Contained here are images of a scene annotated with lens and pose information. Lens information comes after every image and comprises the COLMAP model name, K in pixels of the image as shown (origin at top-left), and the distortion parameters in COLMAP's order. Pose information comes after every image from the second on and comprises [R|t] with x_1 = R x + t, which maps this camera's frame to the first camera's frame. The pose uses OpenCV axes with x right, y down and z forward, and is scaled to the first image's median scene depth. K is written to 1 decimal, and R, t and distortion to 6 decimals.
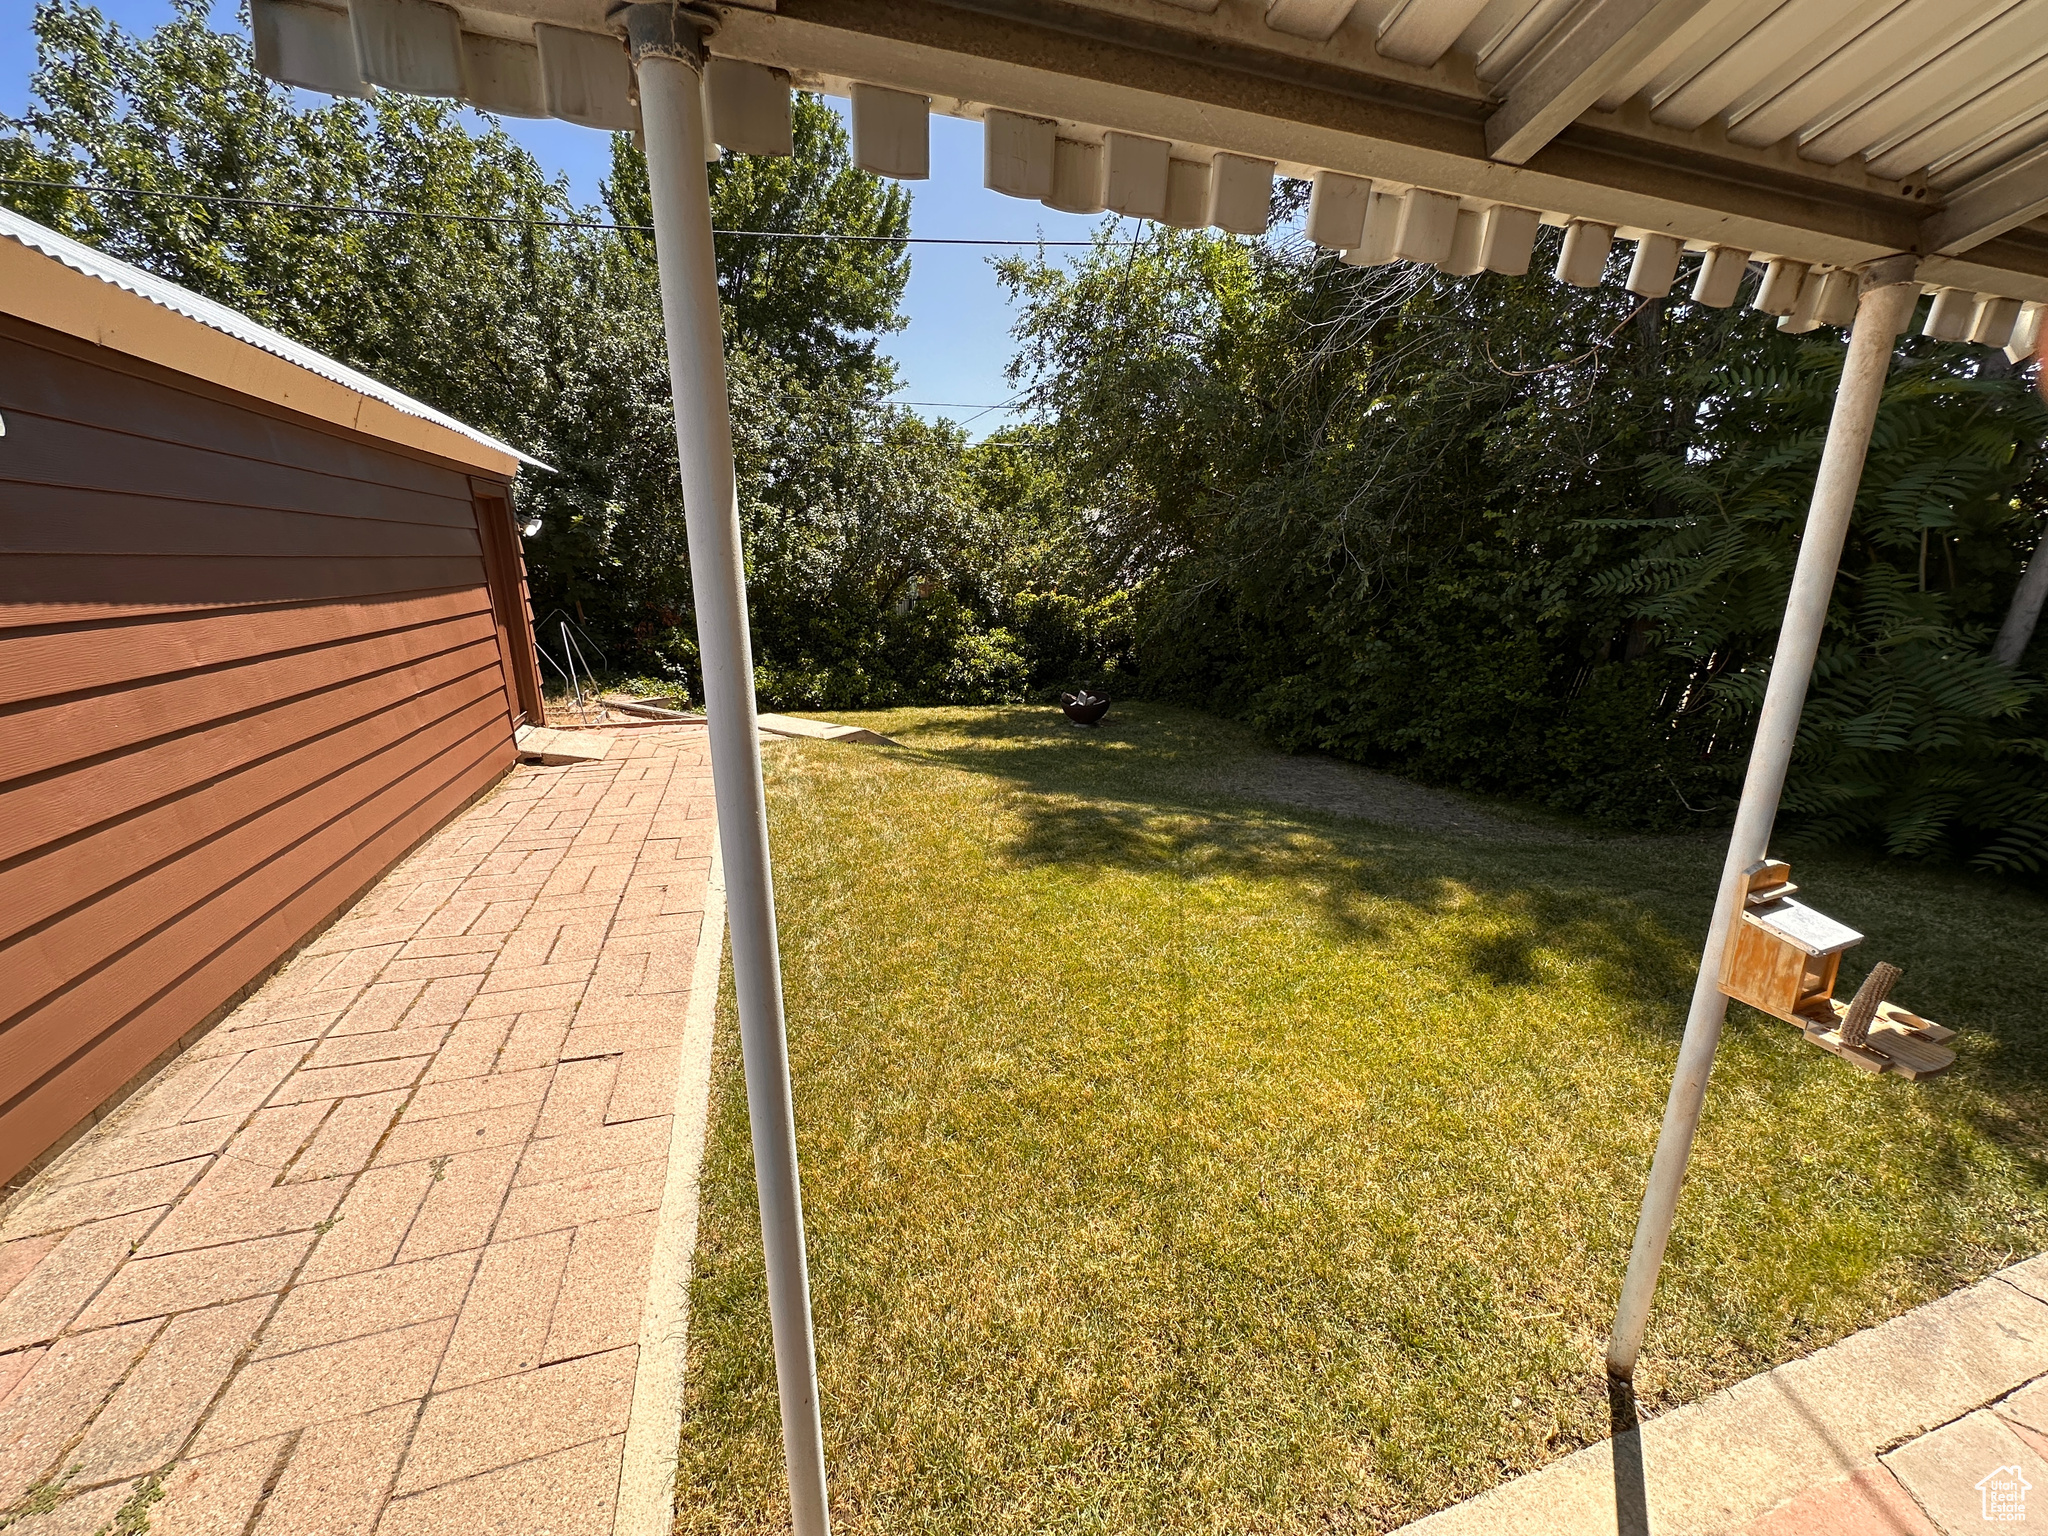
lens RADIAL K [[820.8, 0, 1024.9], [0, 820.8, 774.0], [0, 0, 1]] dist [-0.001961, 0.000721]
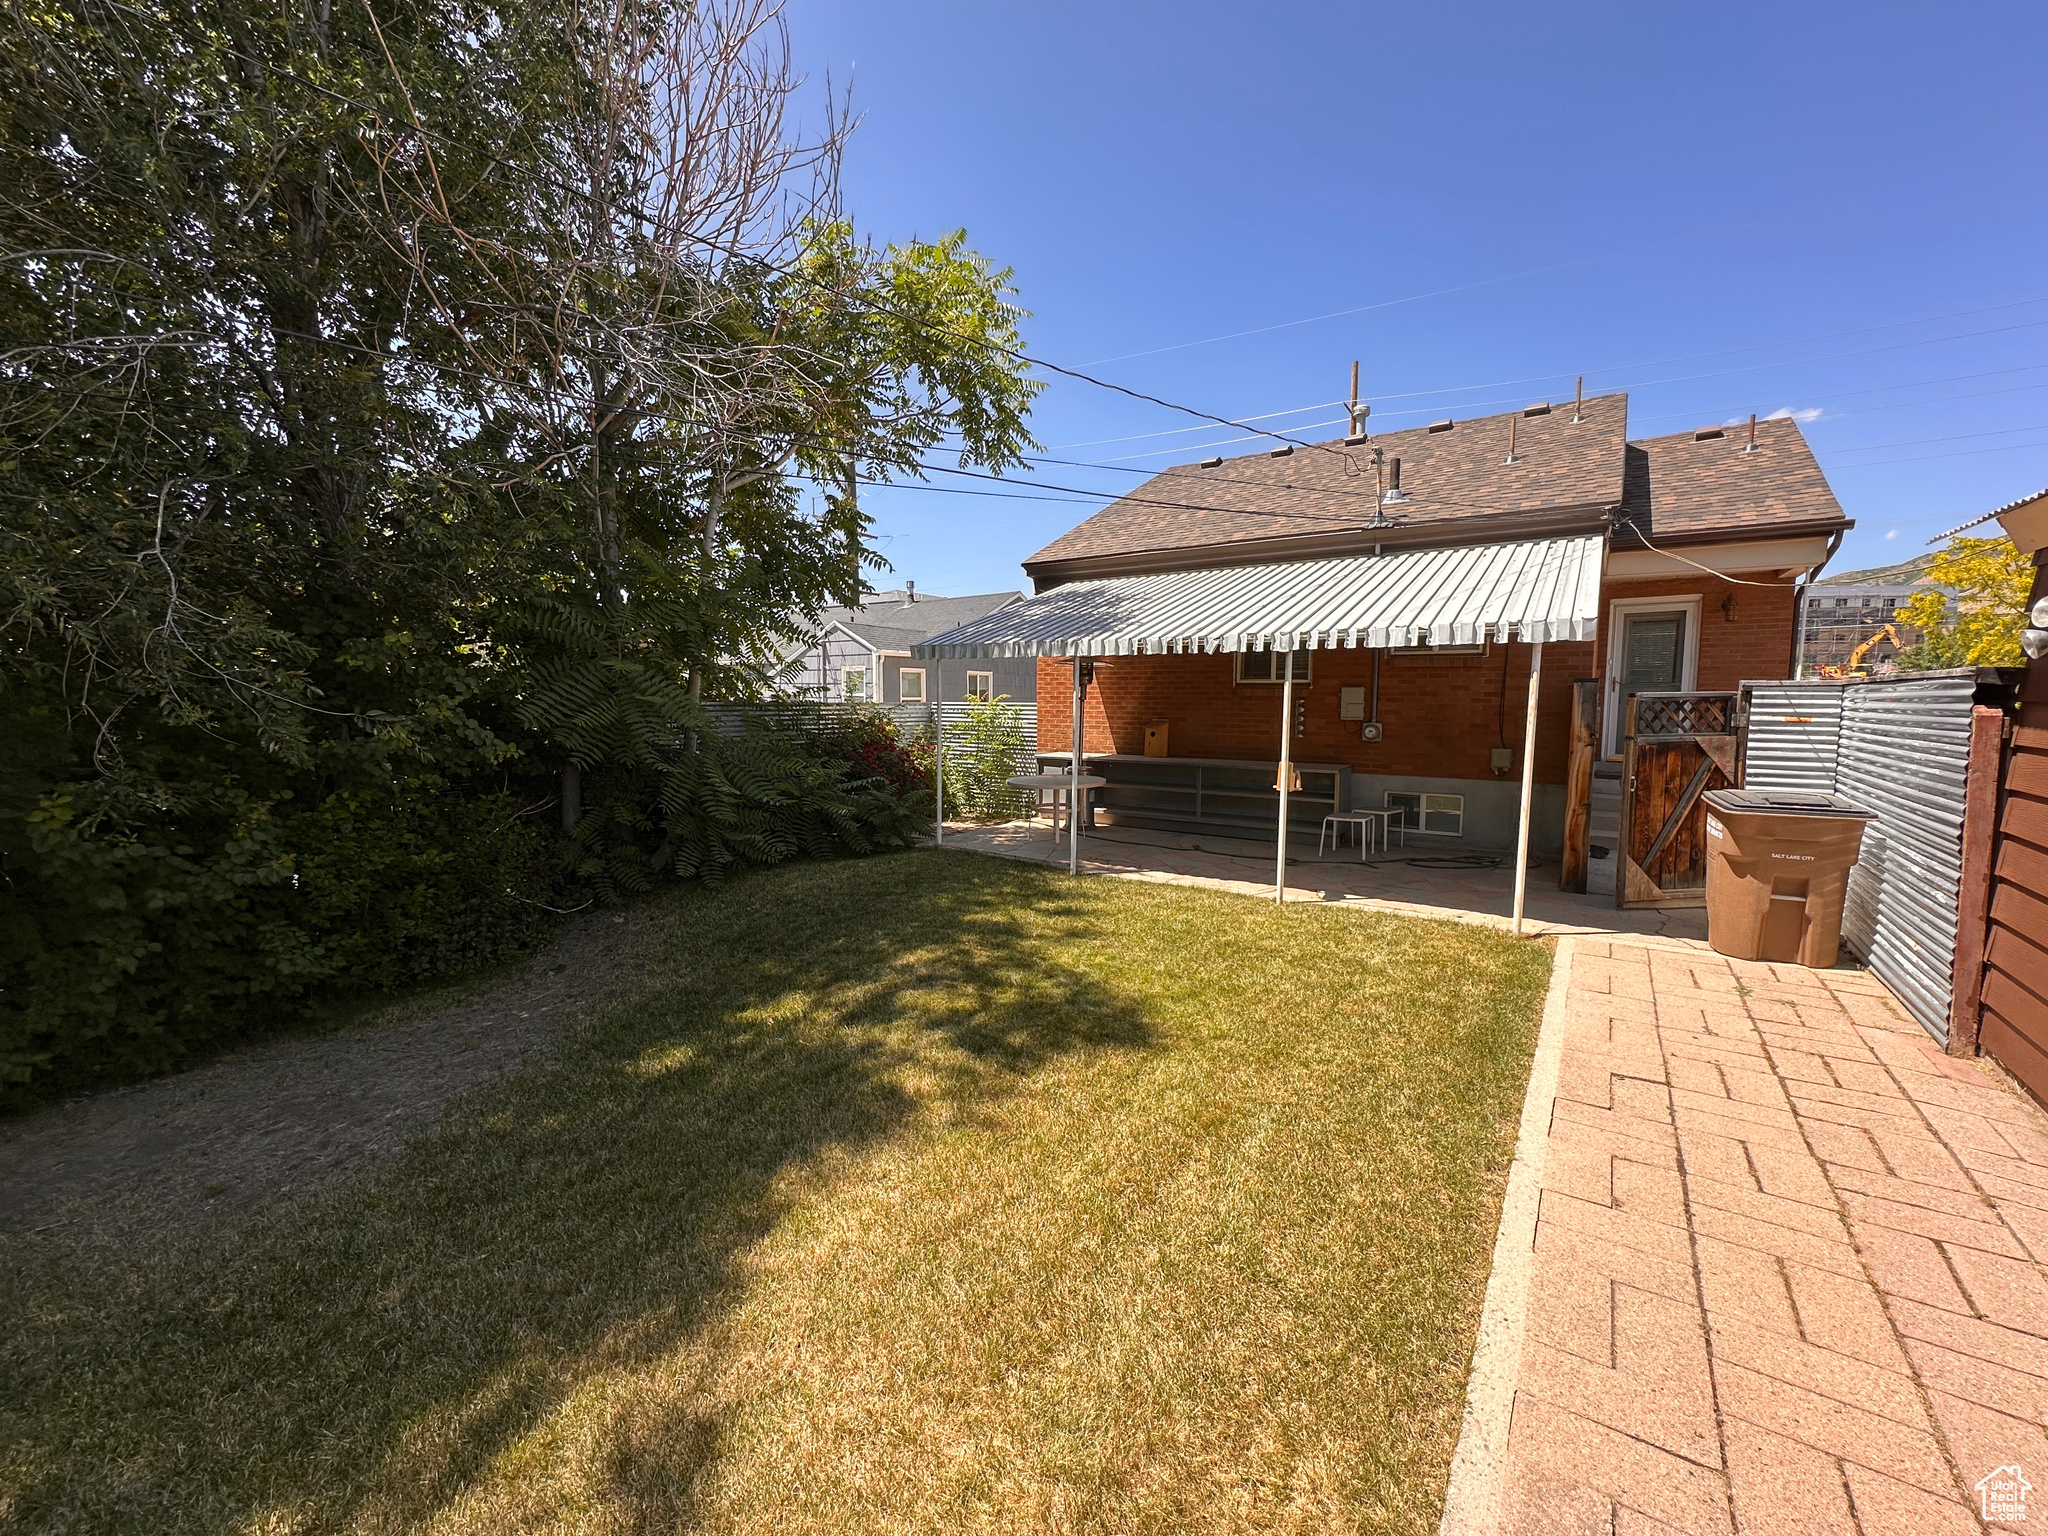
lens RADIAL K [[820.8, 0, 1021.7], [0, 820.8, 767.4], [0, 0, 1]] dist [-0.001961, 0.000721]
pose [[-0.602839, -0.076701, 0.794168, -0.620538], [0.196890, 0.950284, 0.241234, -0.422586], [-0.773188, 0.301789, -0.557767, 1.566307]]
